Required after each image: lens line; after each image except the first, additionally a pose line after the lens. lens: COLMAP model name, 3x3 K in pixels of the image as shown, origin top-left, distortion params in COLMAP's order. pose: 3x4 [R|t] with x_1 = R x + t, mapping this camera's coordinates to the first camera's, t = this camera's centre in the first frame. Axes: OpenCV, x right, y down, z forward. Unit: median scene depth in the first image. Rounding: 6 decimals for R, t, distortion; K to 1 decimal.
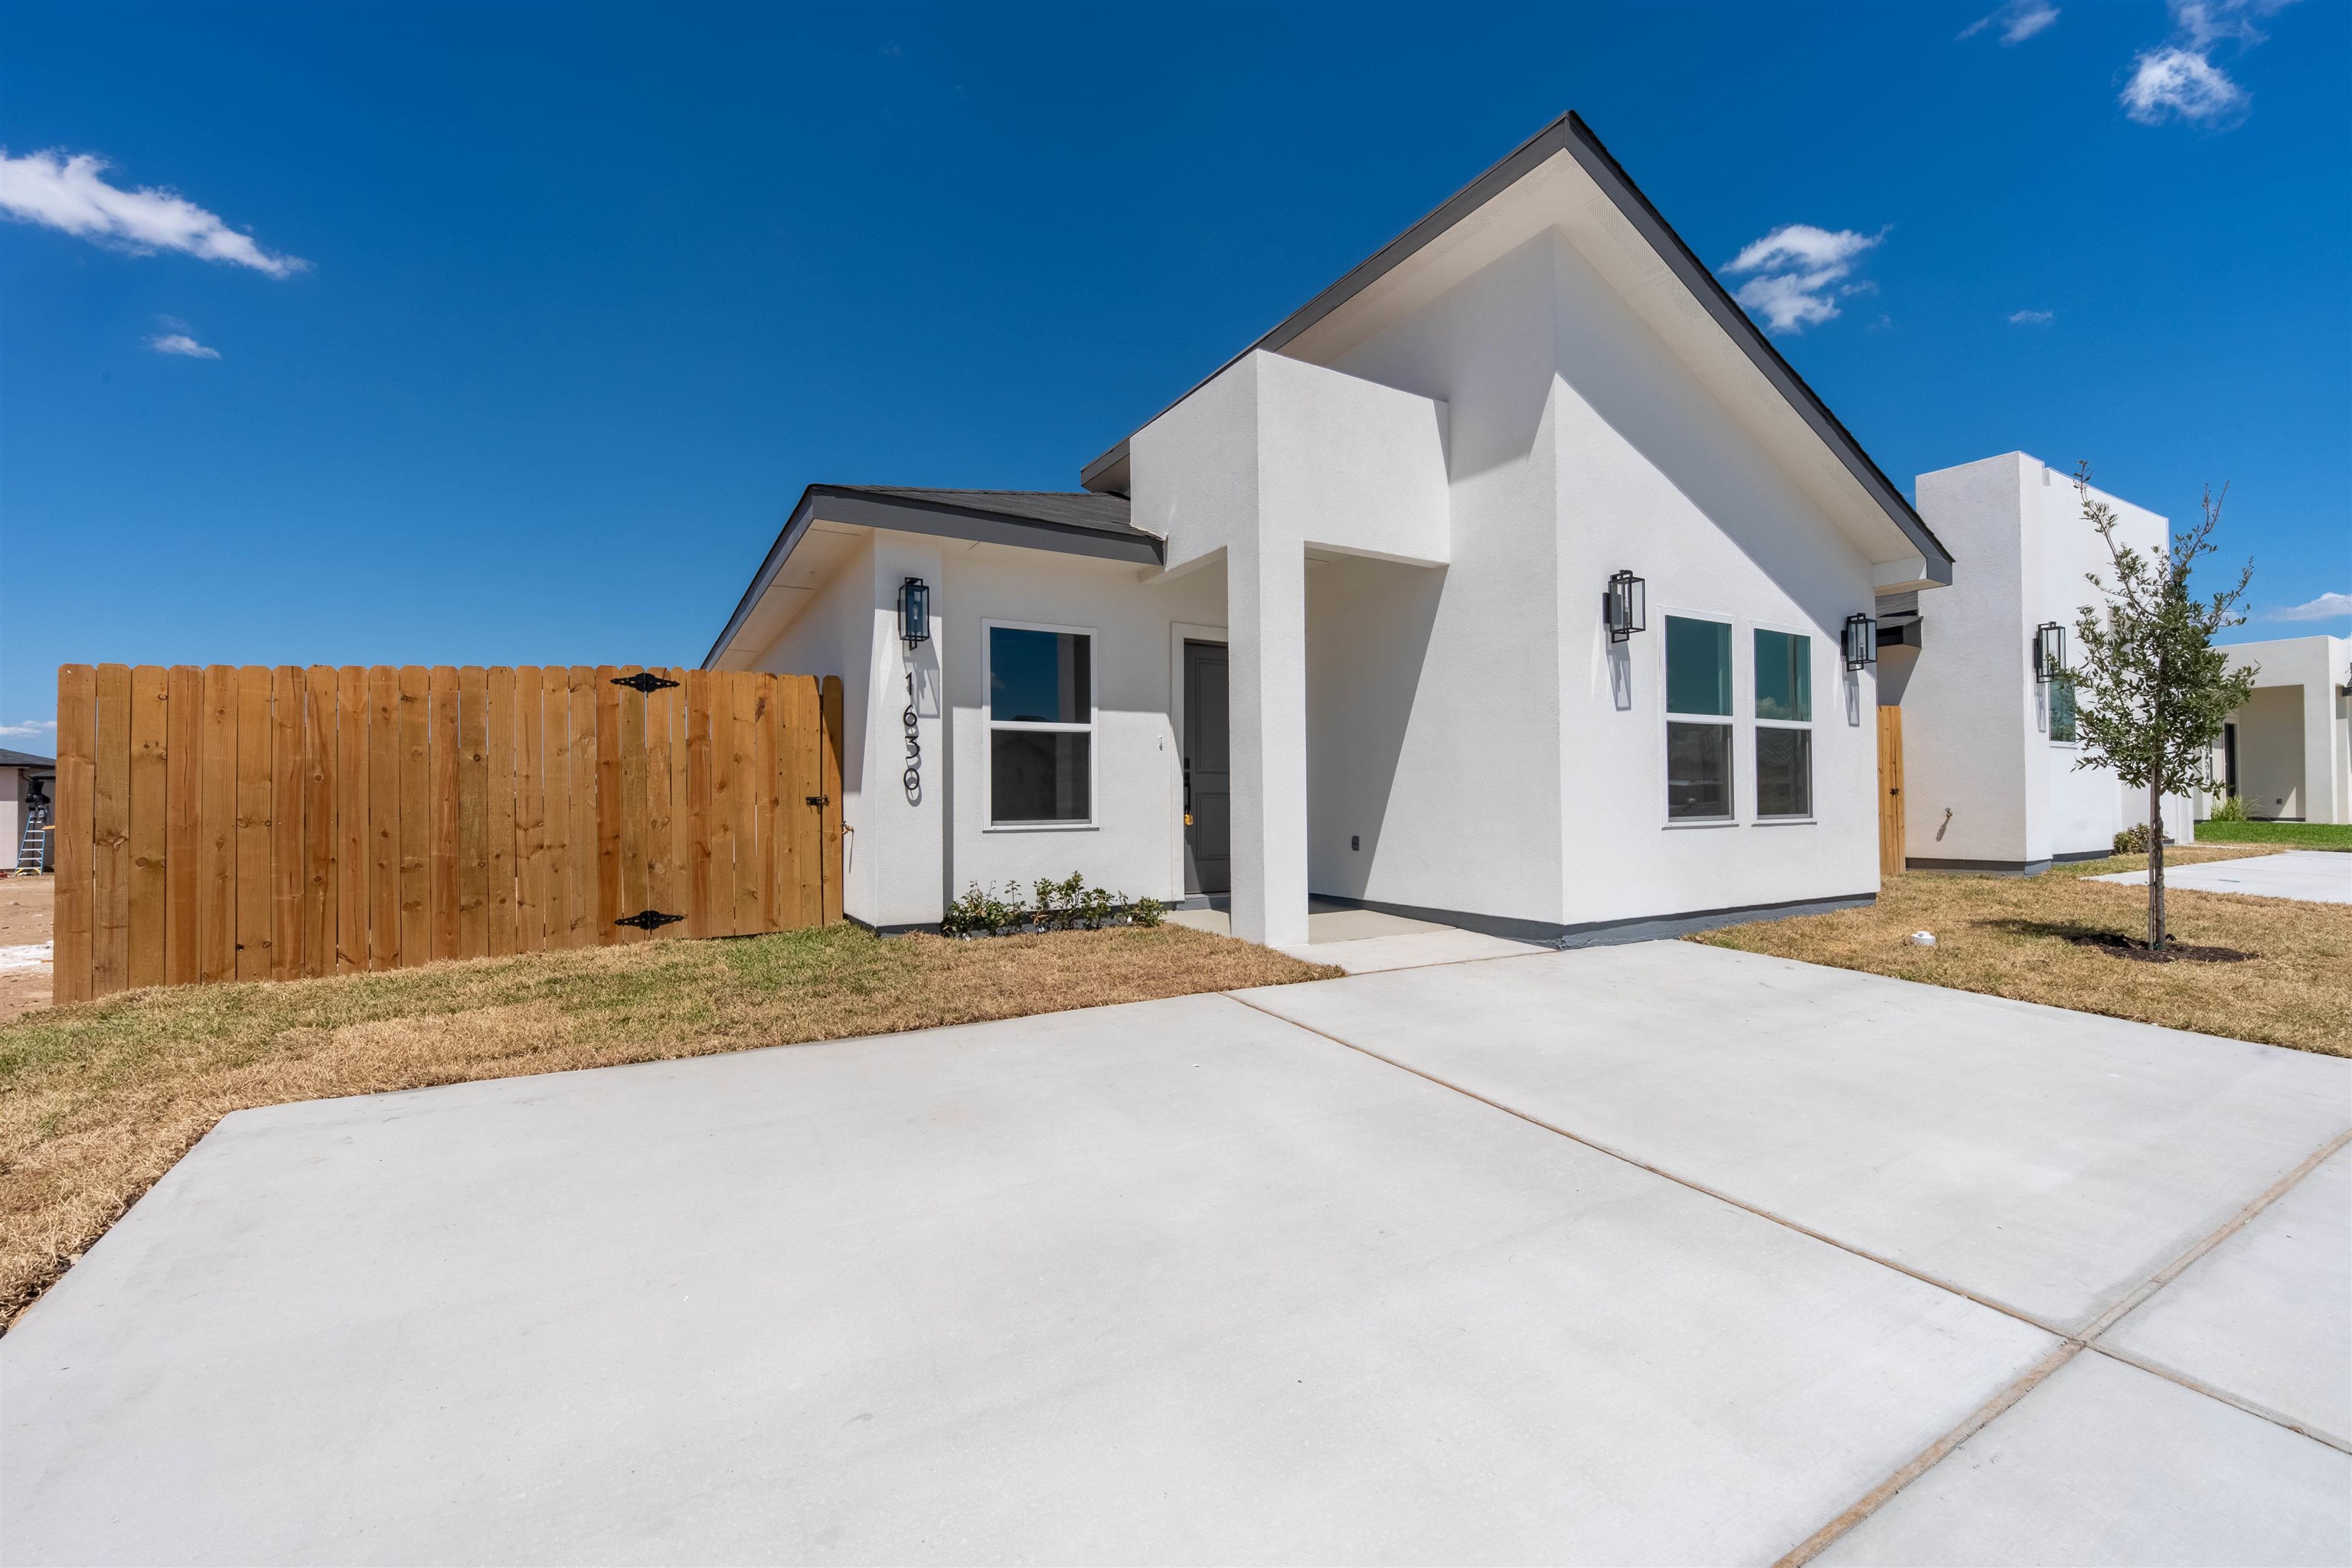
lens RADIAL K [[1034.1, 0, 1169.5], [0, 1034.1, 788.0], [0, 0, 1]] dist [0.002560, -0.010028]
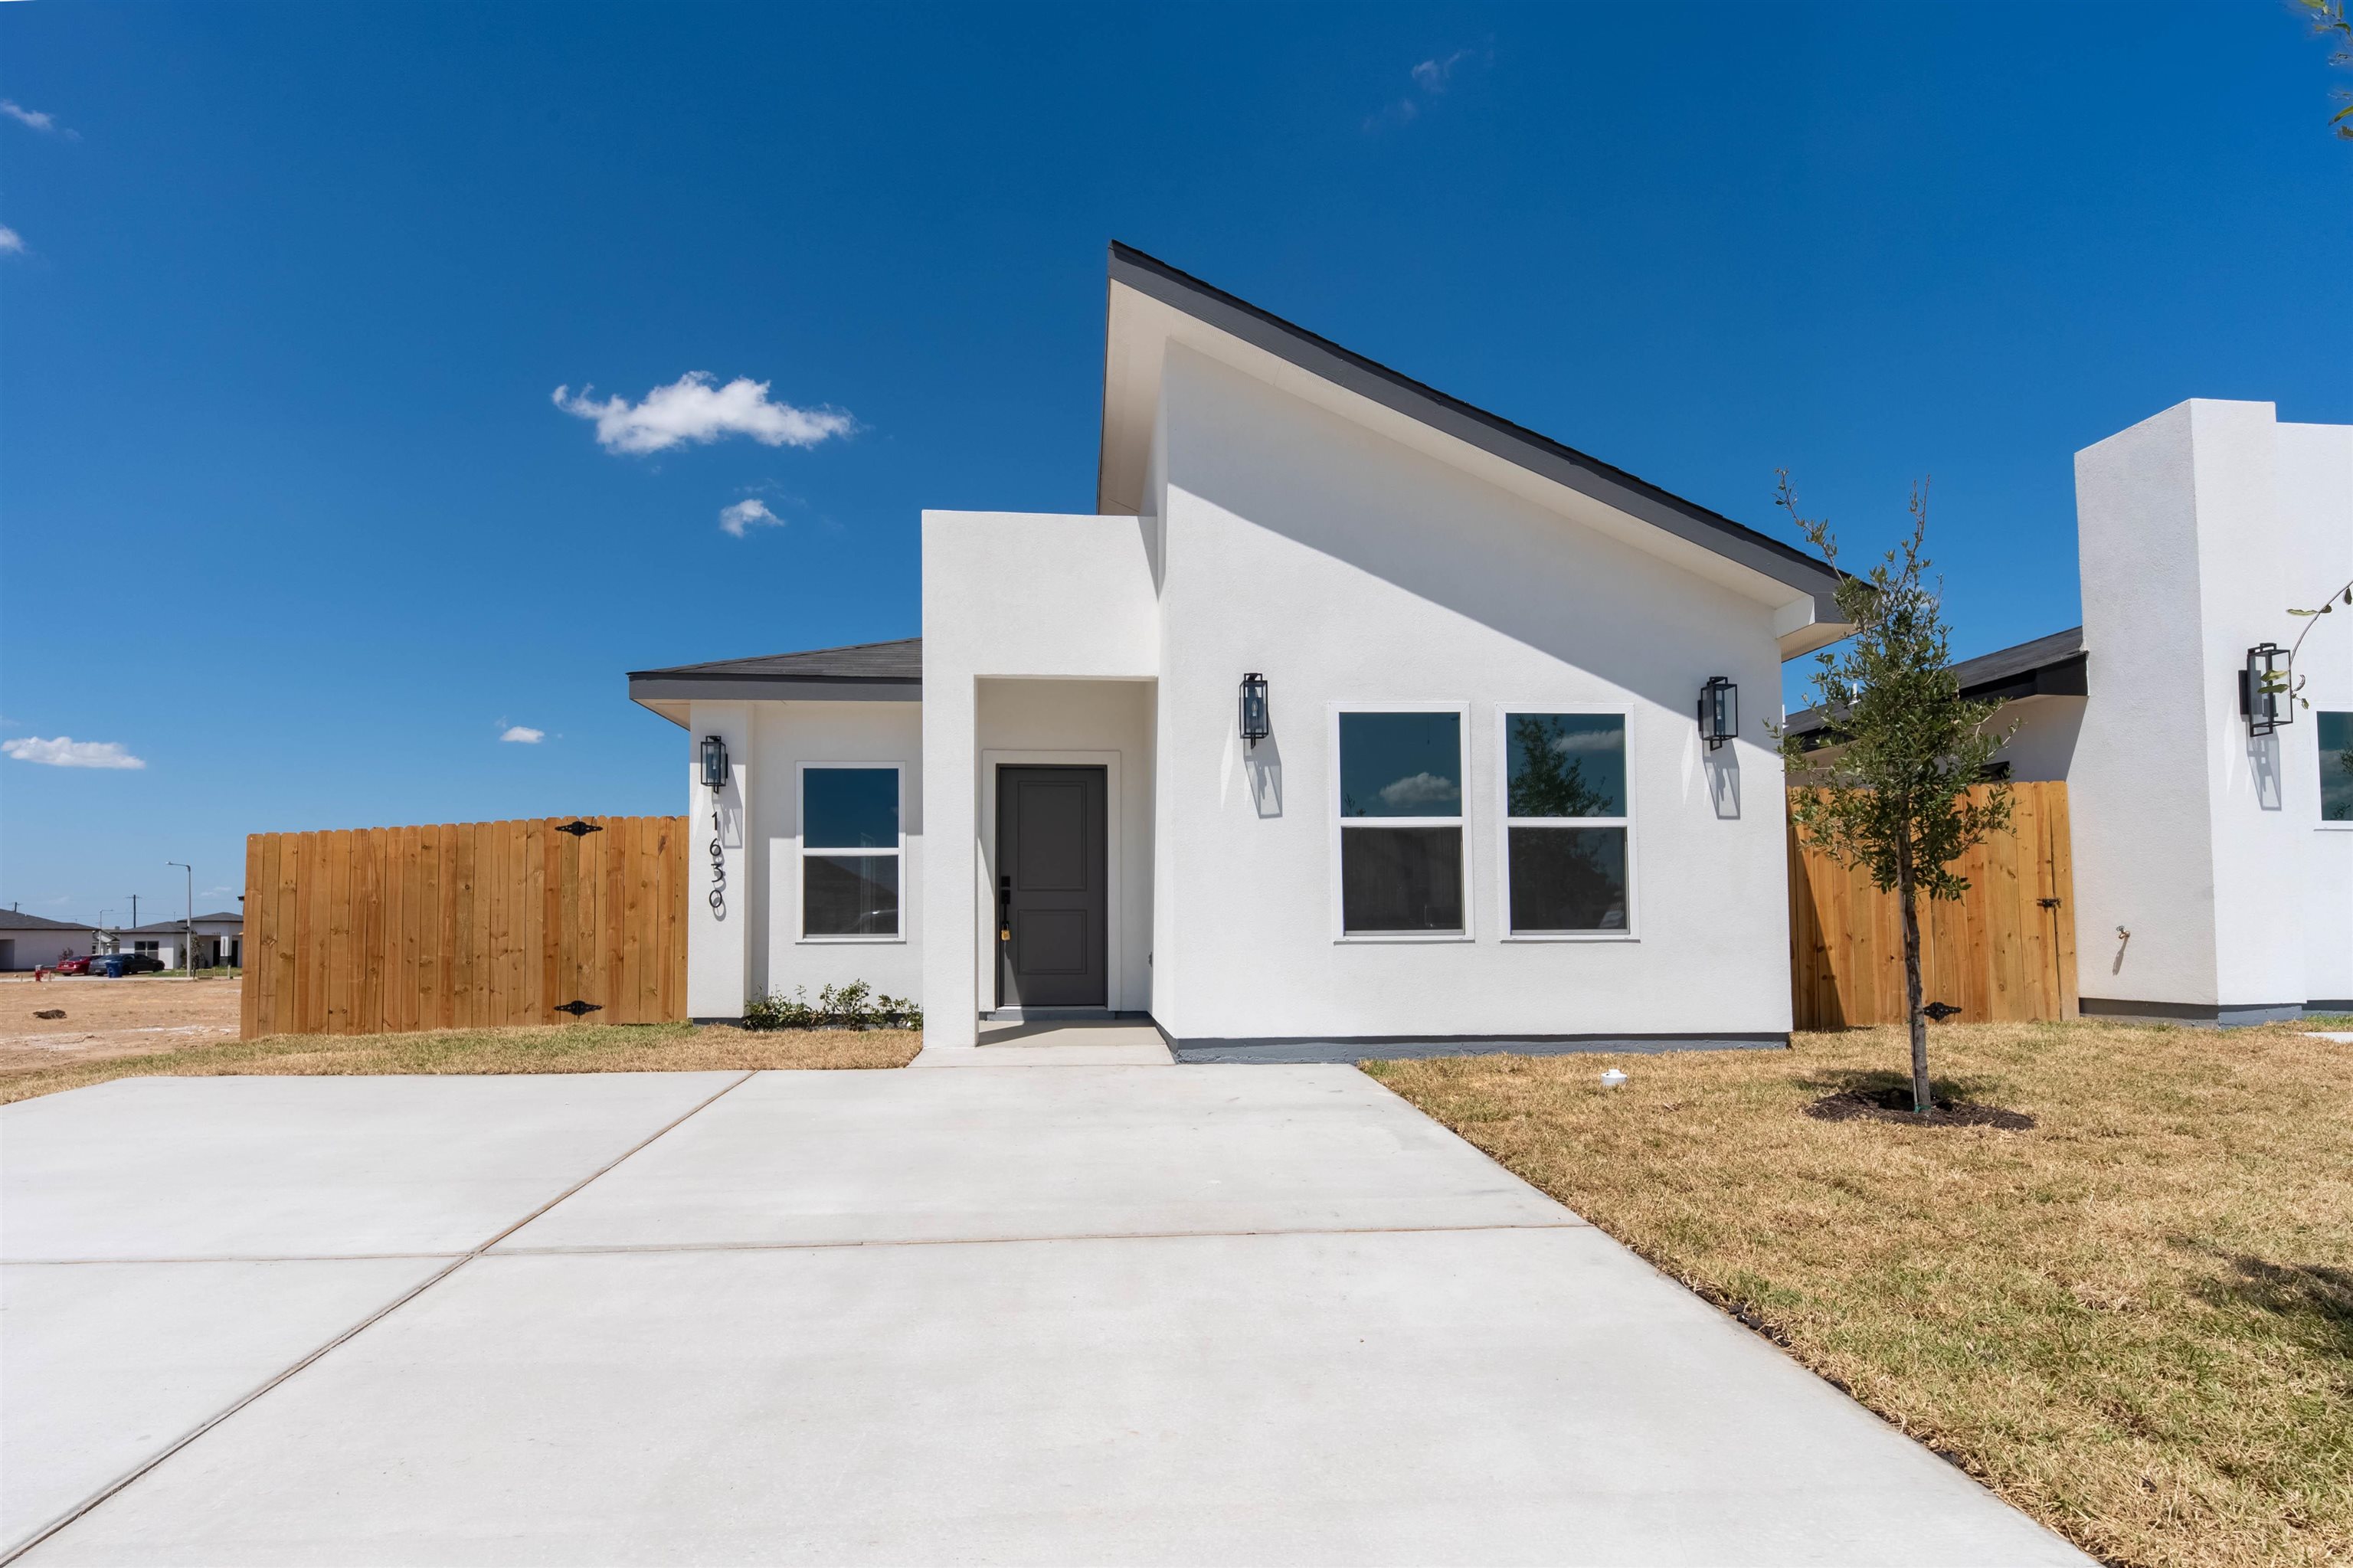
lens RADIAL K [[1275.4, 0, 1174.7], [0, 1275.4, 889.6], [0, 0, 1]] dist [0.002075, -0.000006]
pose [[0.879976, -0.015183, -0.474775, 0.946086], [0.005450, 0.999746, -0.021870, 0.016537], [0.474986, 0.016658, 0.879835, -0.073656]]
